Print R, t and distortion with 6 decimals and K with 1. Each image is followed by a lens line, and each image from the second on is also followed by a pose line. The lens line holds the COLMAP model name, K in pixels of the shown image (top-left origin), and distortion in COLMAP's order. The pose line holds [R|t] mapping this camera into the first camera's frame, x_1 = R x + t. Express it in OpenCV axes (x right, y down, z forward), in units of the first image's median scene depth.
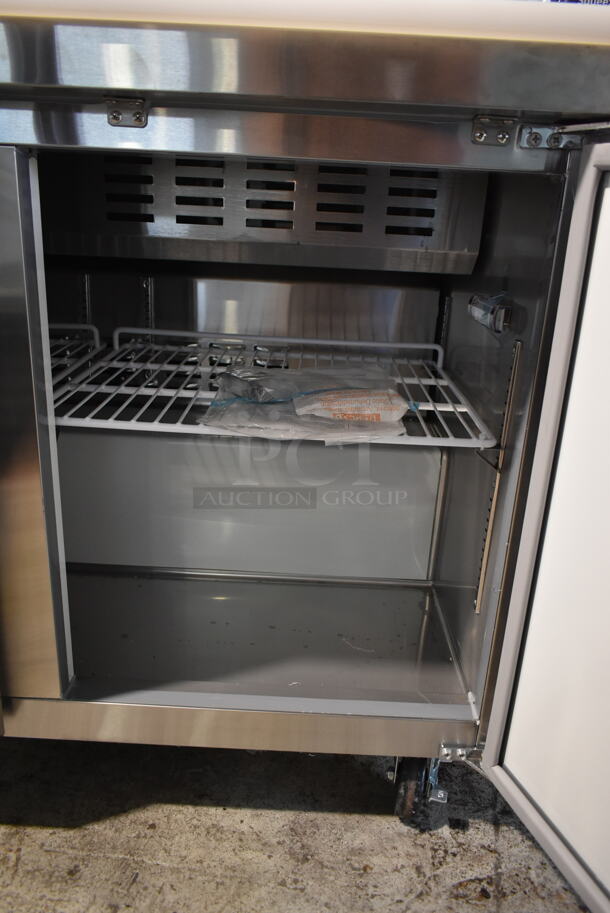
lens RADIAL K [[691.5, 0, 302.9], [0, 691.5, 457.7], [0, 0, 1]] dist [-0.023407, 0.003178]
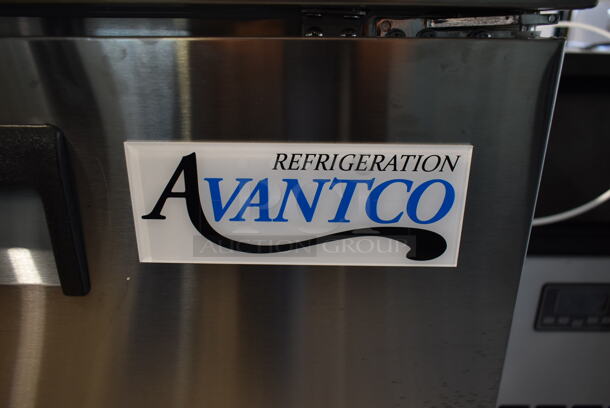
lens RADIAL K [[462.0, 0, 304.8], [0, 462.0, 203.9], [0, 0, 1]] dist [-0.023407, 0.003178]
pose [[0.999244, -0.035130, -0.016630, 0.186136], [0.035445, 0.999191, 0.019014, -0.232859], [0.015949, -0.019589, 0.999681, 0.401869]]
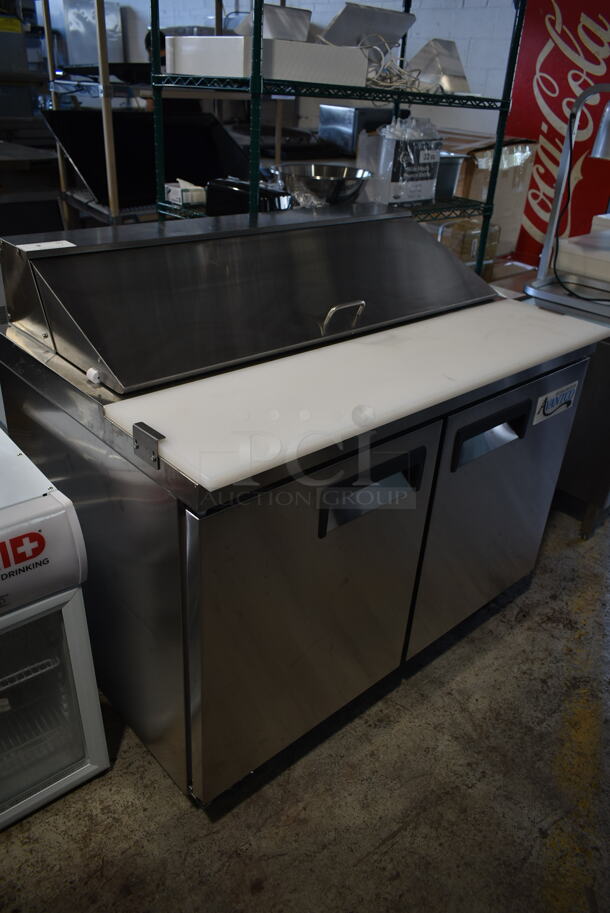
lens RADIAL K [[691.5, 0, 301.7], [0, 691.5, 456.6], [0, 0, 1]] dist [-0.023407, 0.003178]
pose [[0.732504, -0.336332, 0.591878, -1.659115], [0.212176, 0.938919, 0.270948, -0.794833], [-0.646853, -0.072888, 0.759123, -0.377382]]
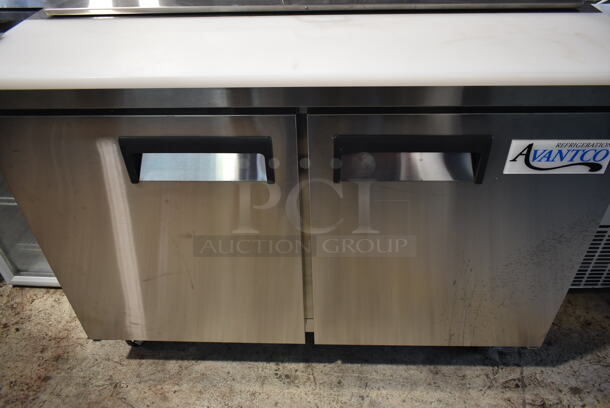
lens RADIAL K [[462.0, 0, 305.5], [0, 462.0, 202.0], [0, 0, 1]] dist [-0.023407, 0.003178]
pose [[0.996784, -0.046092, -0.065547, -0.316081], [0.064784, 0.944965, 0.320695, -0.490863], [0.047158, -0.323910, 0.944912, -0.297232]]
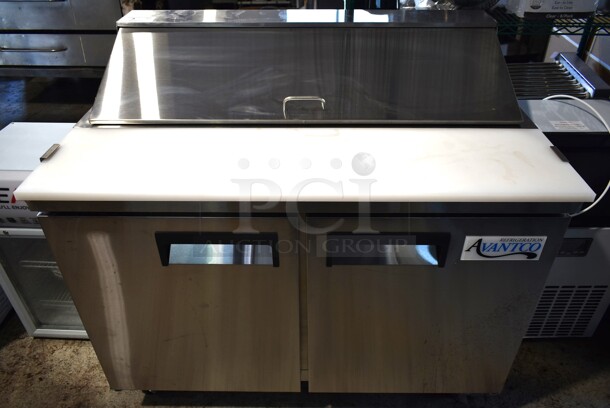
lens RADIAL K [[462.0, 0, 306.6], [0, 462.0, 205.1], [0, 0, 1]] dist [-0.023407, 0.003178]
pose [[0.998432, -0.046580, -0.031032, -0.327231], [0.053279, 0.960829, 0.271972, -0.721530], [0.017148, -0.273199, 0.961805, -0.505393]]
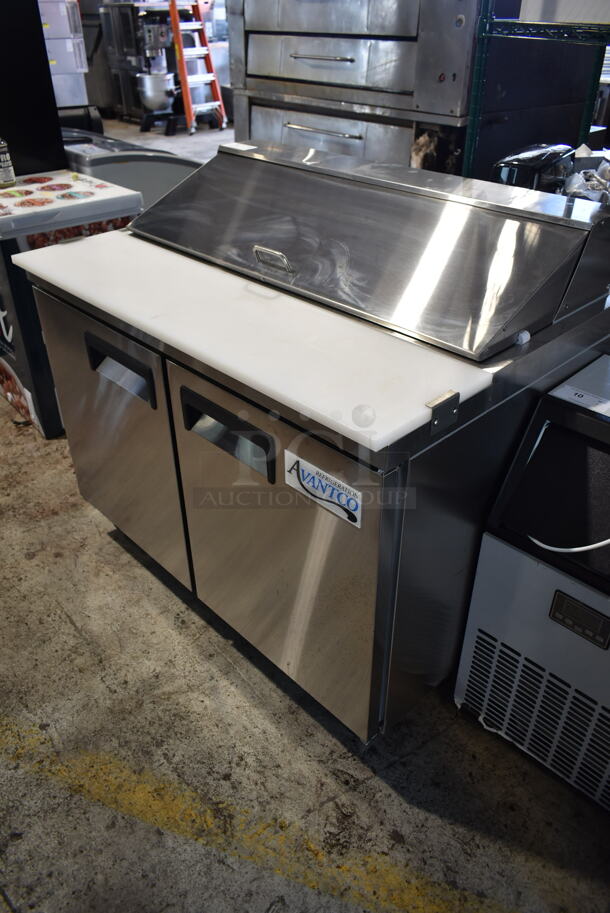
lens RADIAL K [[691.5, 0, 304.5], [0, 691.5, 456.3], [0, 0, 1]] dist [-0.023407, 0.003178]
pose [[0.700716, 0.348505, -0.622528, 1.022271], [-0.201385, 0.933707, 0.296033, -0.703934], [0.684428, -0.082067, 0.724447, -0.348134]]
